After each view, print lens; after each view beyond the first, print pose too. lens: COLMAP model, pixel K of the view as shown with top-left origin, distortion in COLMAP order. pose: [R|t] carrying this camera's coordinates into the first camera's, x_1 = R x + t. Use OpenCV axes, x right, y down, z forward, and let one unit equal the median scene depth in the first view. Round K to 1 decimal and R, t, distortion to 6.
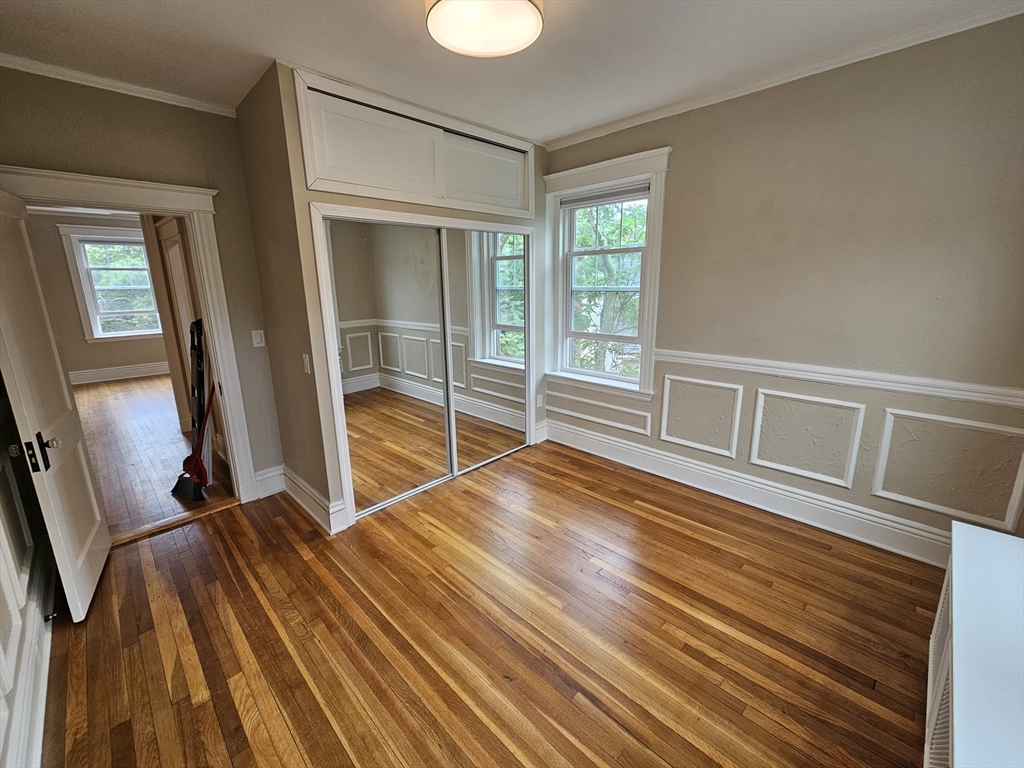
lens RADIAL K [[421.0, 0, 511.2], [0, 421.0, 379.7], [0, 0, 1]] dist [-0.001271, -0.000156]
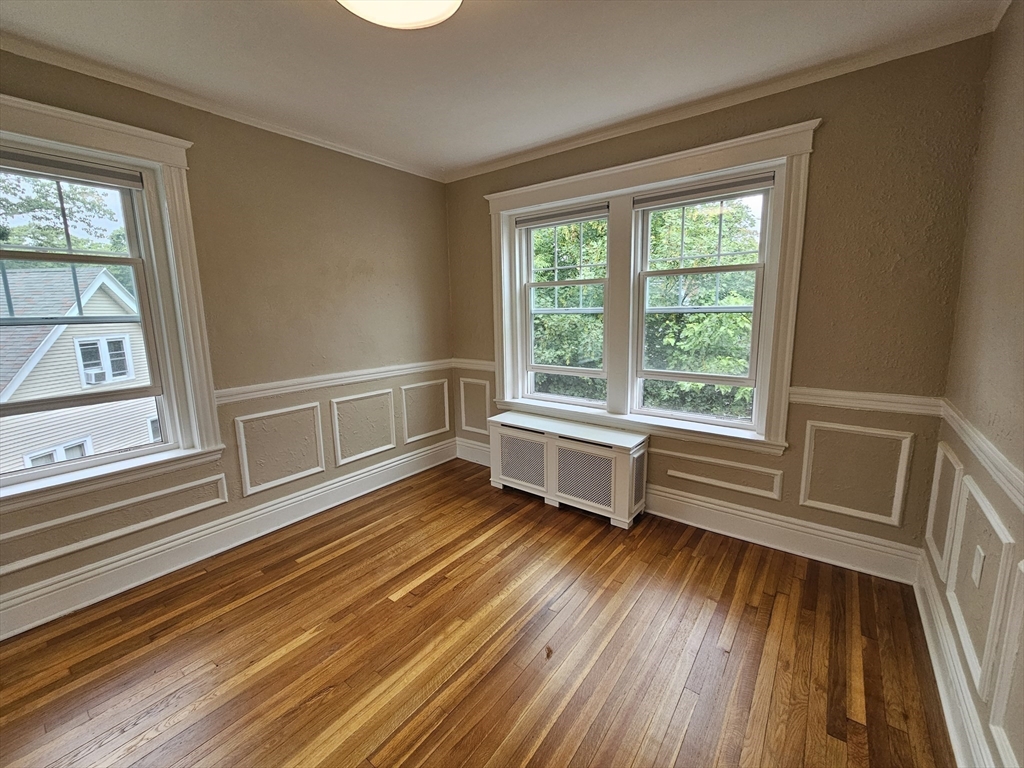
lens RADIAL K [[421.0, 0, 514.1], [0, 421.0, 380.2], [0, 0, 1]] dist [-0.001271, -0.000156]
pose [[-0.139620, -0.148649, 0.978984, -0.621676], [0.244052, 0.953003, 0.179510, -0.119887], [-0.959659, 0.263987, -0.096780, 0.652329]]
